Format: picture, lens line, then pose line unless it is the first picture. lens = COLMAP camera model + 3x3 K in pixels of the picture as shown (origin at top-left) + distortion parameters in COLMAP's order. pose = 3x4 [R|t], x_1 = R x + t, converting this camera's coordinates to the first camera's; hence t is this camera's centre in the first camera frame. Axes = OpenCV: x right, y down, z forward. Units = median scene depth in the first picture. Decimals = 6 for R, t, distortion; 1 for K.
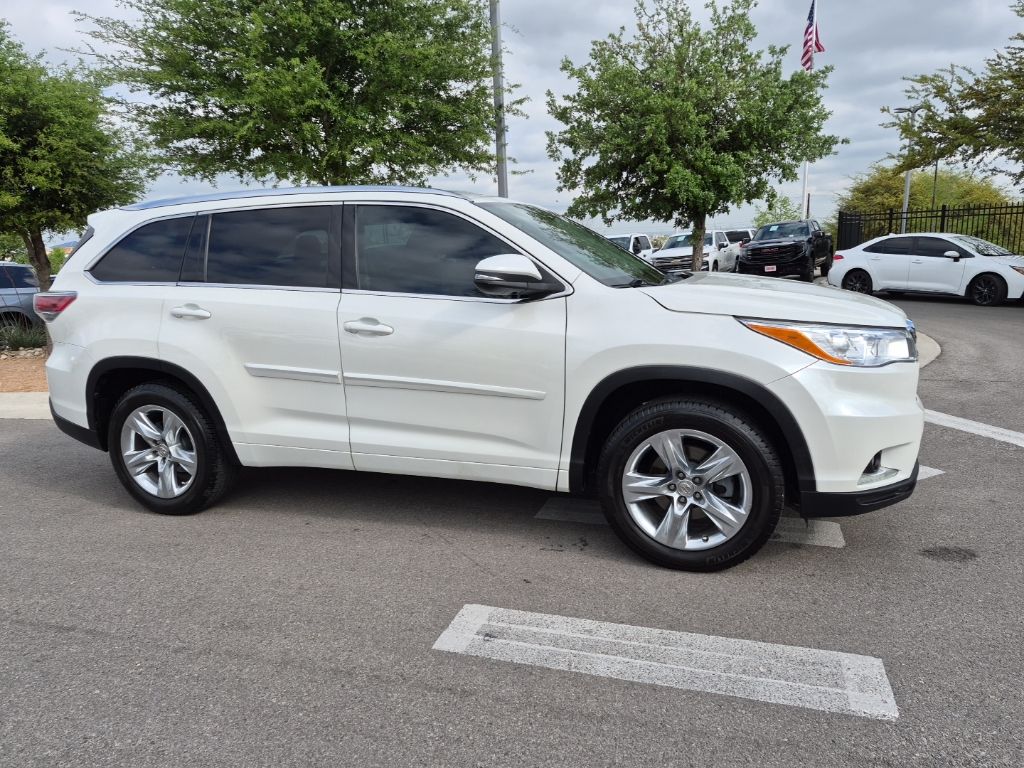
lens RADIAL K [[689.0, 0, 514.3], [0, 689.0, 383.5], [0, 0, 1]] dist [0.081430, -0.076840]
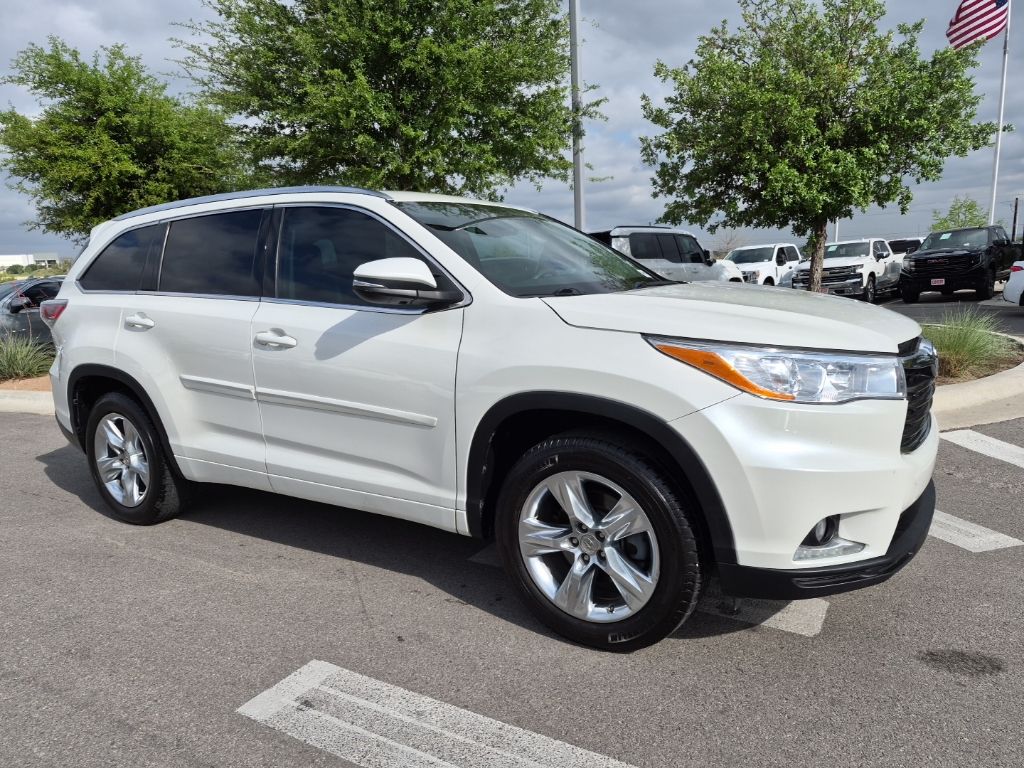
lens RADIAL K [[692.7, 0, 512.0], [0, 692.7, 384.0], [0, 0, 1]] dist [0.082827, -0.080977]
pose [[0.974794, 0.032397, -0.220742, 0.280844], [-0.037052, 0.999169, -0.016978, -0.015783], [0.220009, 0.024728, 0.975184, 0.151977]]
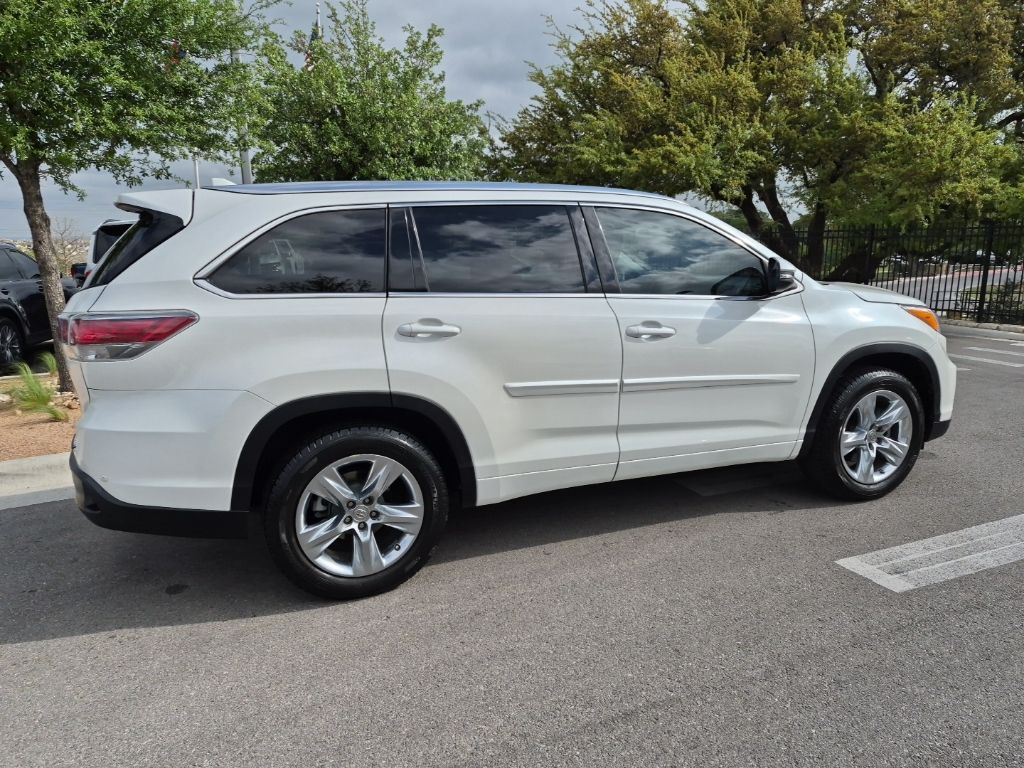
lens RADIAL K [[695.1, 0, 502.3], [0, 695.1, 380.7], [0, 0, 1]] dist [0.090222, -0.095790]
pose [[0.761915, -0.101174, 0.639725, -0.953841], [0.112861, 0.993352, 0.022683, -0.052749], [-0.637767, 0.054917, 0.768269, 0.345860]]
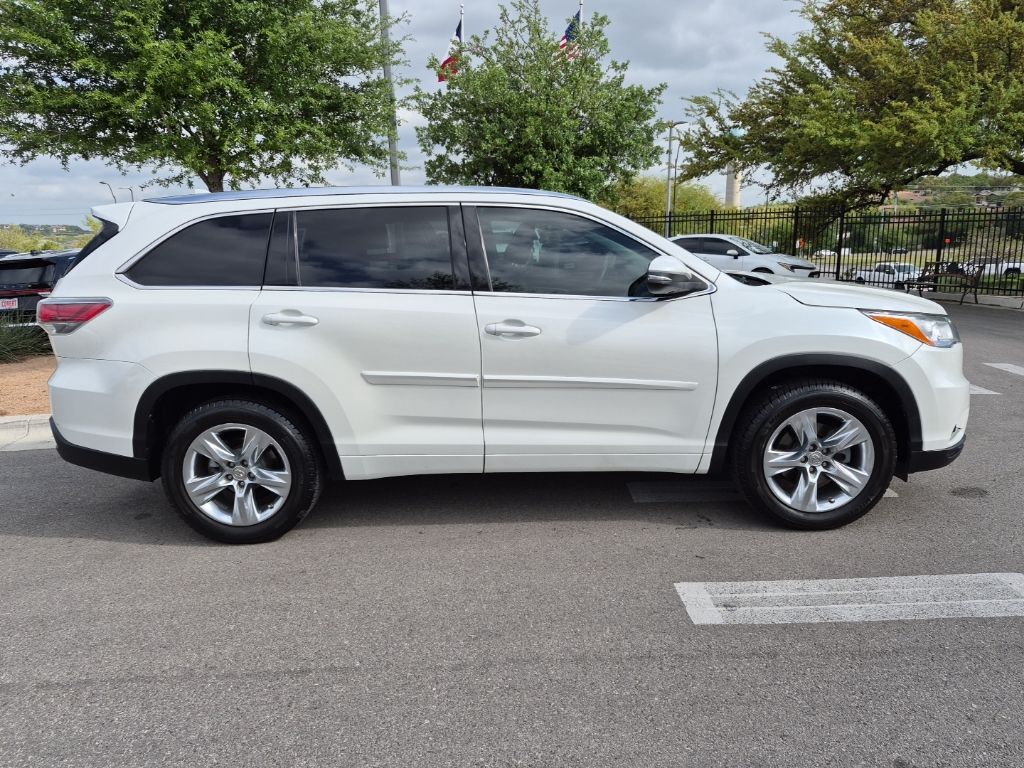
lens RADIAL K [[695.1, 0, 502.3], [0, 695.1, 380.7], [0, 0, 1]] dist [0.090222, -0.095790]
pose [[0.947538, -0.054329, 0.314994, -0.512727], [0.053725, 0.998499, 0.010608, -0.015972], [-0.315097, 0.006871, 0.949035, 0.042039]]
